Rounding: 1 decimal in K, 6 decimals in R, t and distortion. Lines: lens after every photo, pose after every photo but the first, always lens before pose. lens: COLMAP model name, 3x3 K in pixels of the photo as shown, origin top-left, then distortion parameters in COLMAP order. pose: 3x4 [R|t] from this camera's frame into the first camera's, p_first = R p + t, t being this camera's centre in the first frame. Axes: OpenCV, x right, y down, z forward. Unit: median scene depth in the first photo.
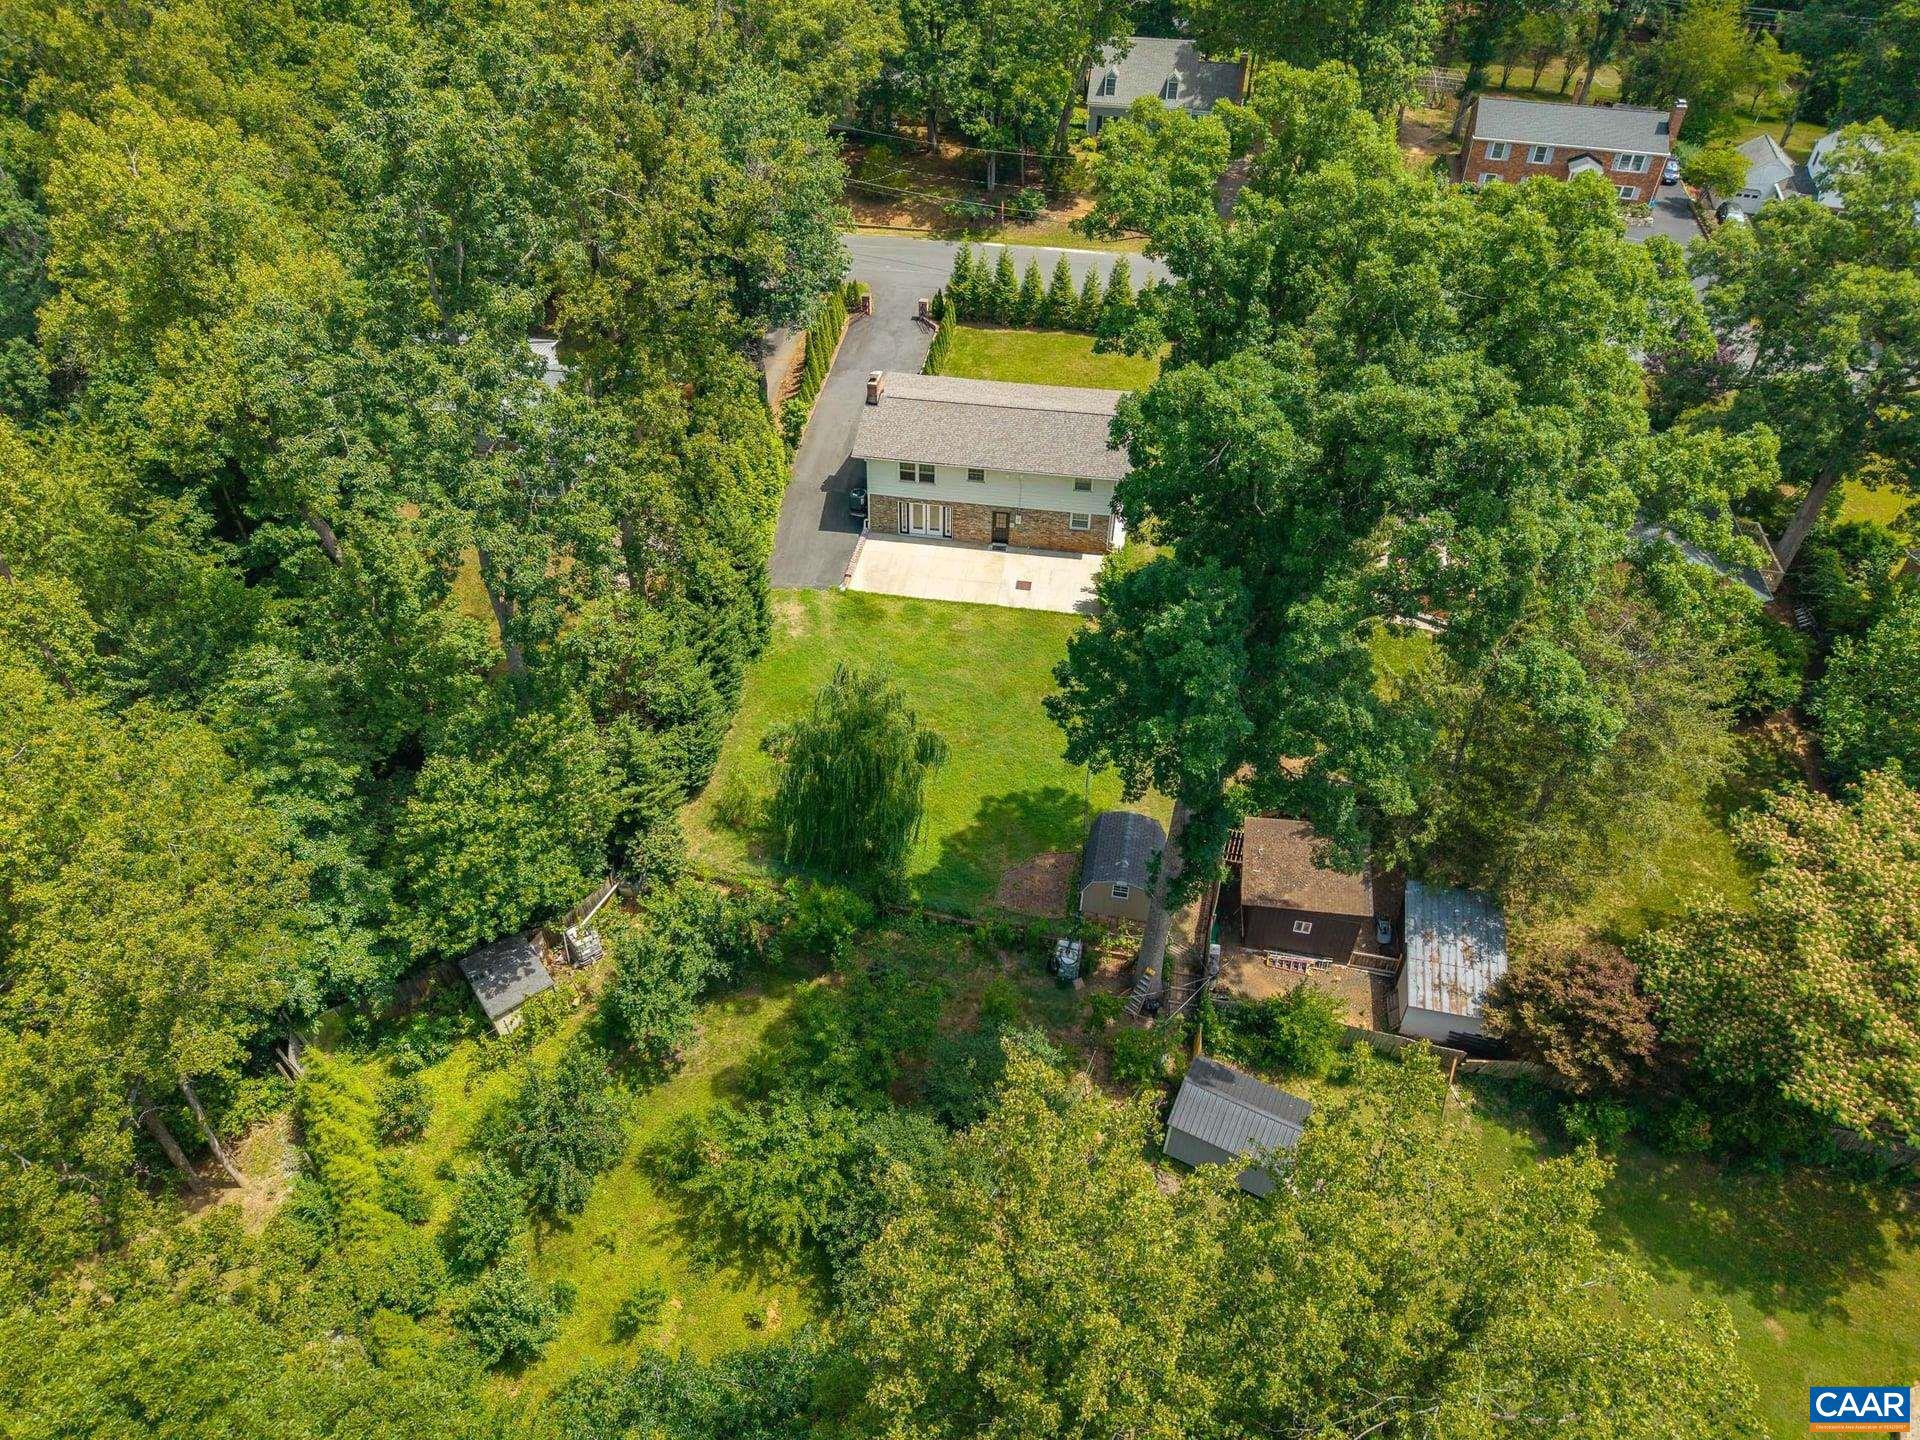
lens RADIAL K [[1294.9, 0, 960.9], [0, 1294.9, 710.2], [0, 0, 1]] dist [0.016496, -0.013338]
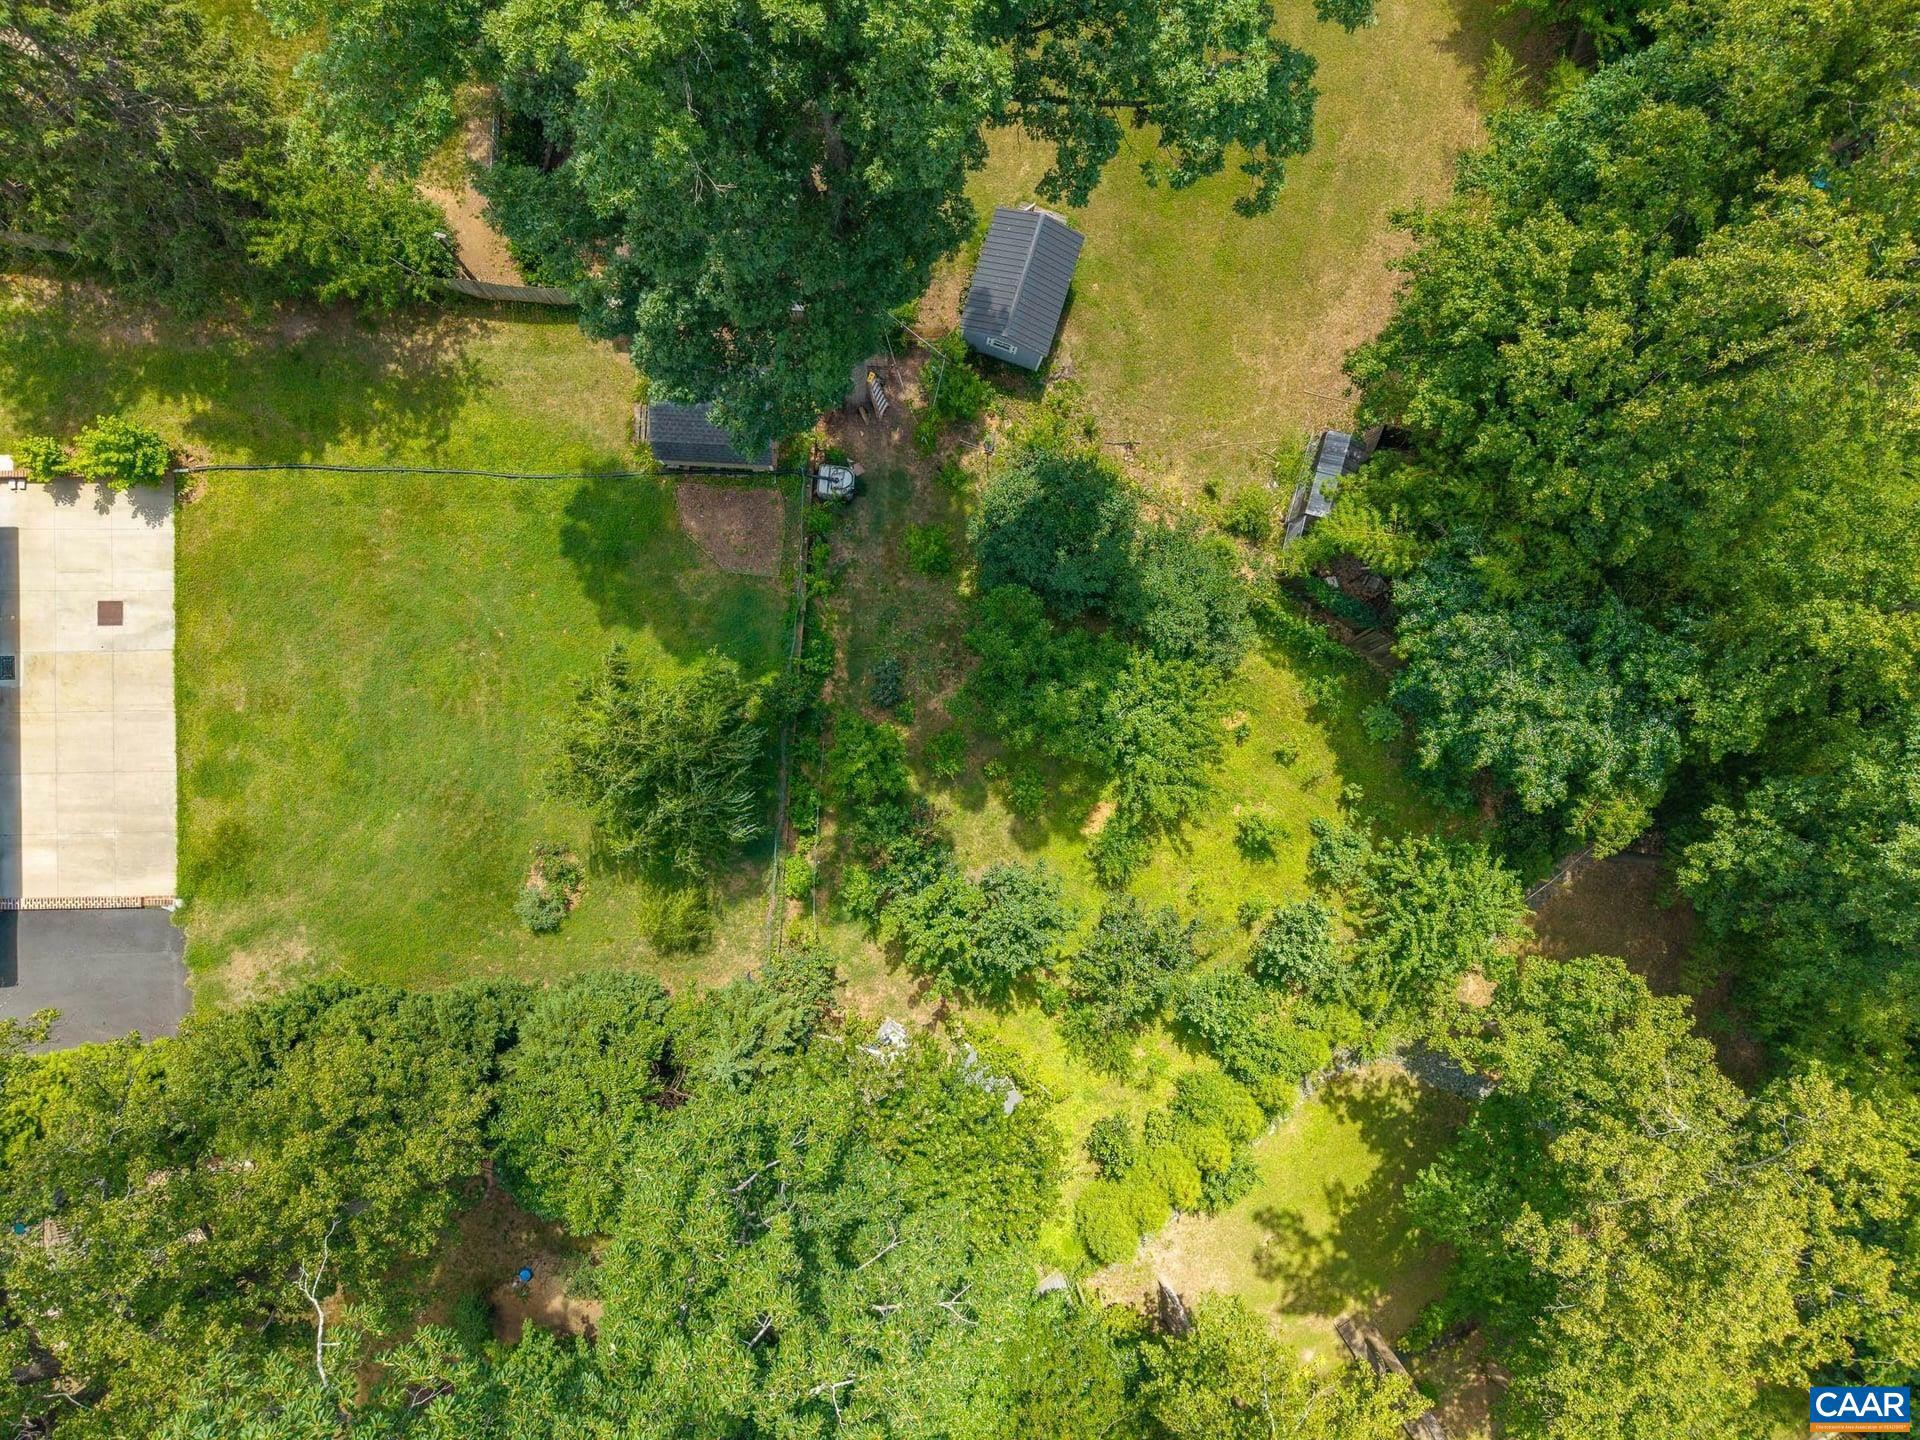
lens RADIAL K [[1294.9, 0, 946.6], [0, 1294.9, 712.0], [0, 0, 1]] dist [0.016496, -0.013338]
pose [[-0.158119, -0.987211, -0.020323, -0.061936], [0.607542, -0.113492, 0.786137, -0.451892], [-0.778390, 0.111956, 0.617718, 0.422146]]
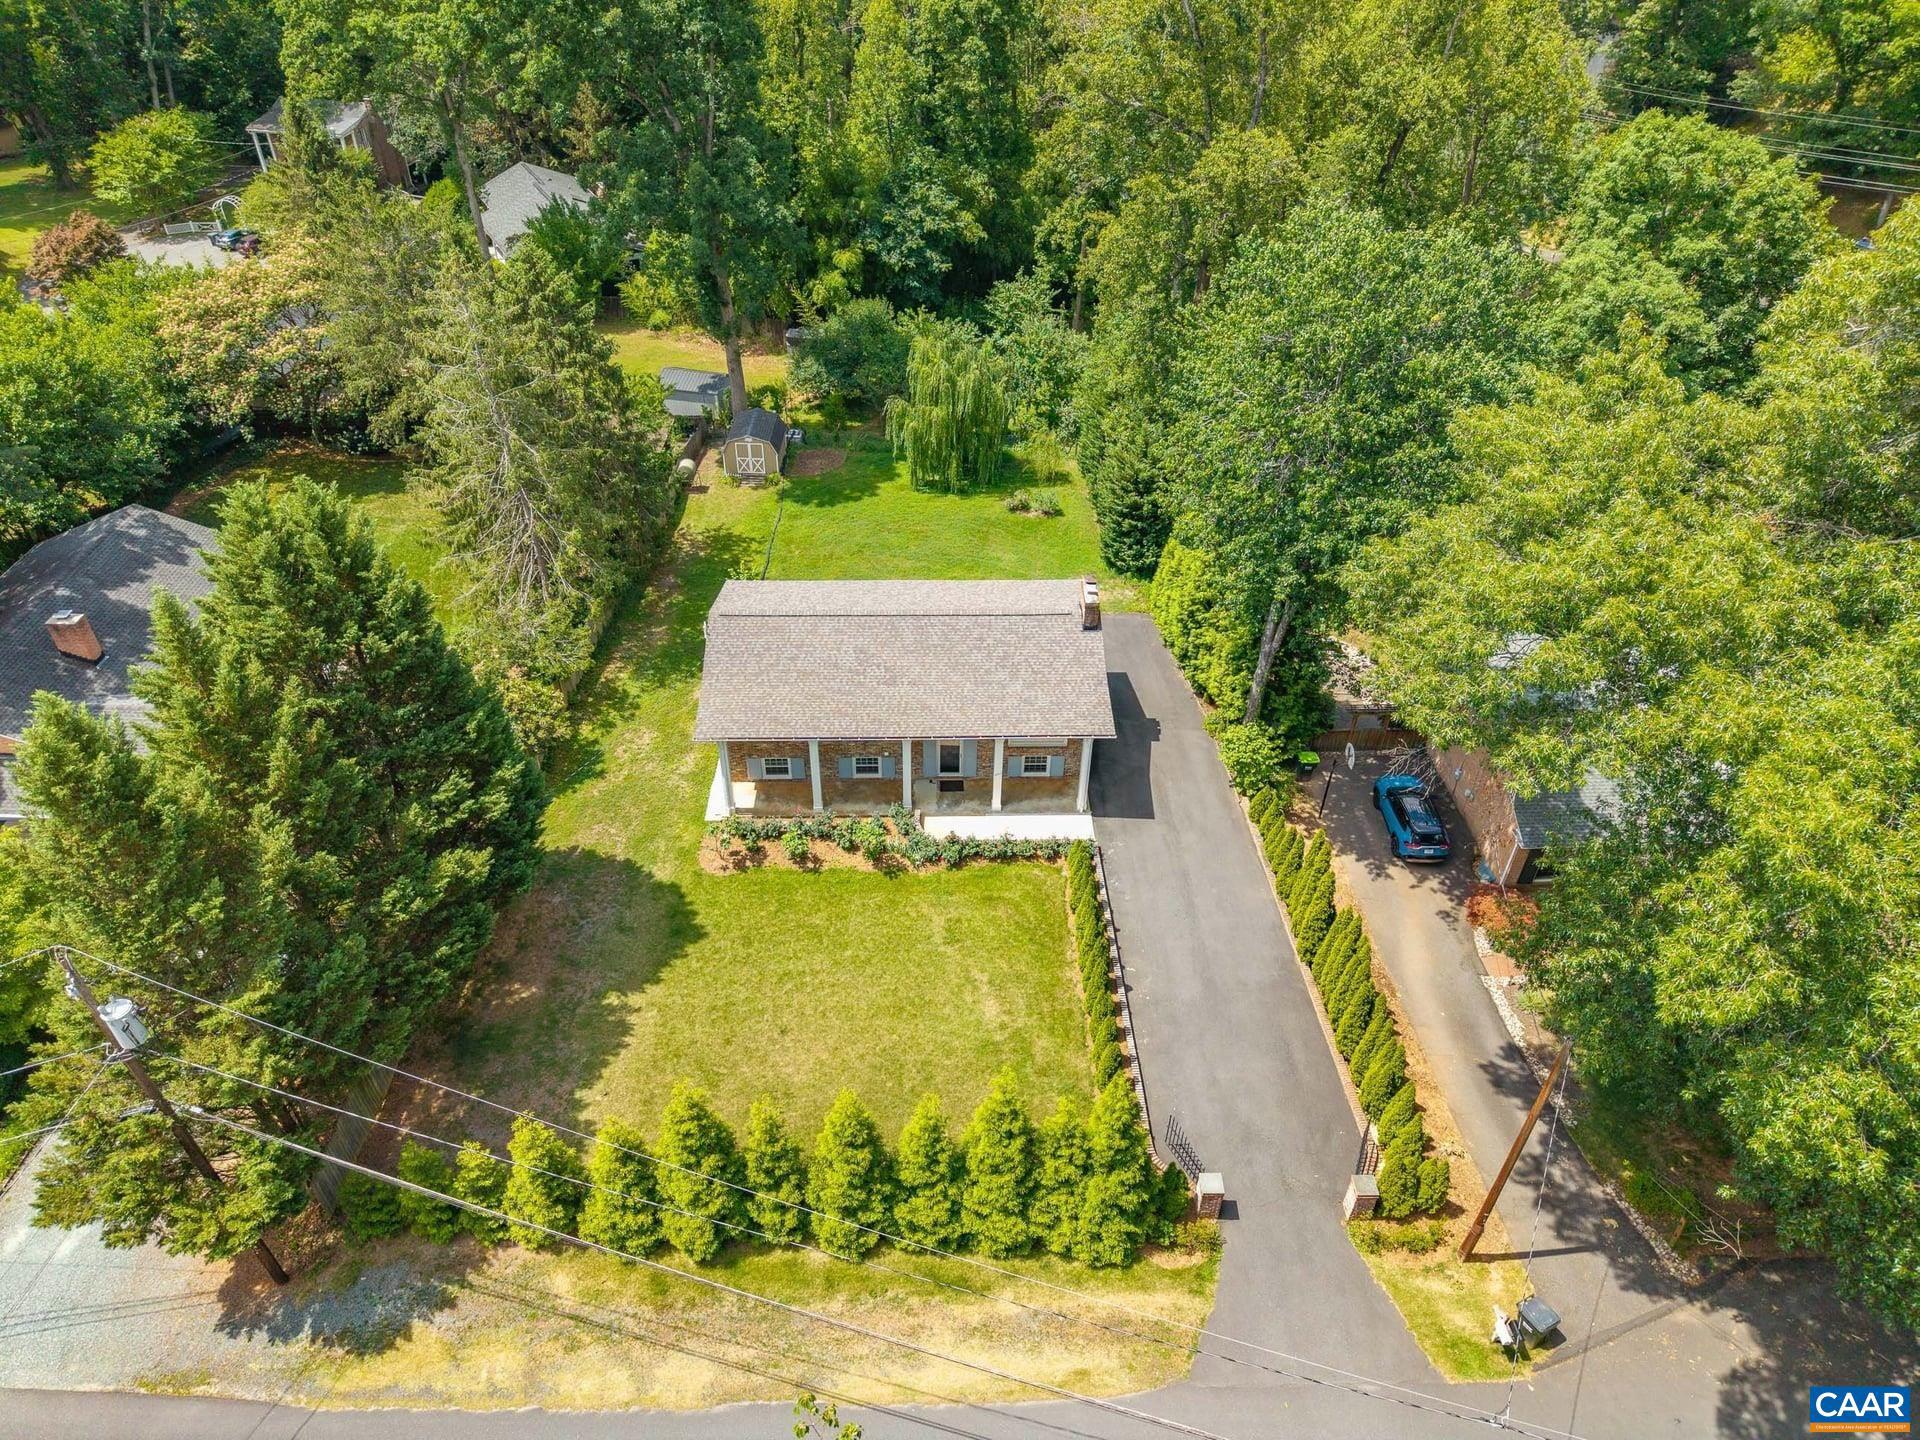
lens RADIAL K [[1294.9, 0, 952.8], [0, 1294.9, 728.6], [0, 0, 1]] dist [0.016496, -0.013338]
pose [[-0.984210, 0.095501, -0.149032, 0.156553], [-0.128335, 0.194860, 0.972399, -1.212752], [0.121906, 0.976171, -0.179527, 1.597867]]
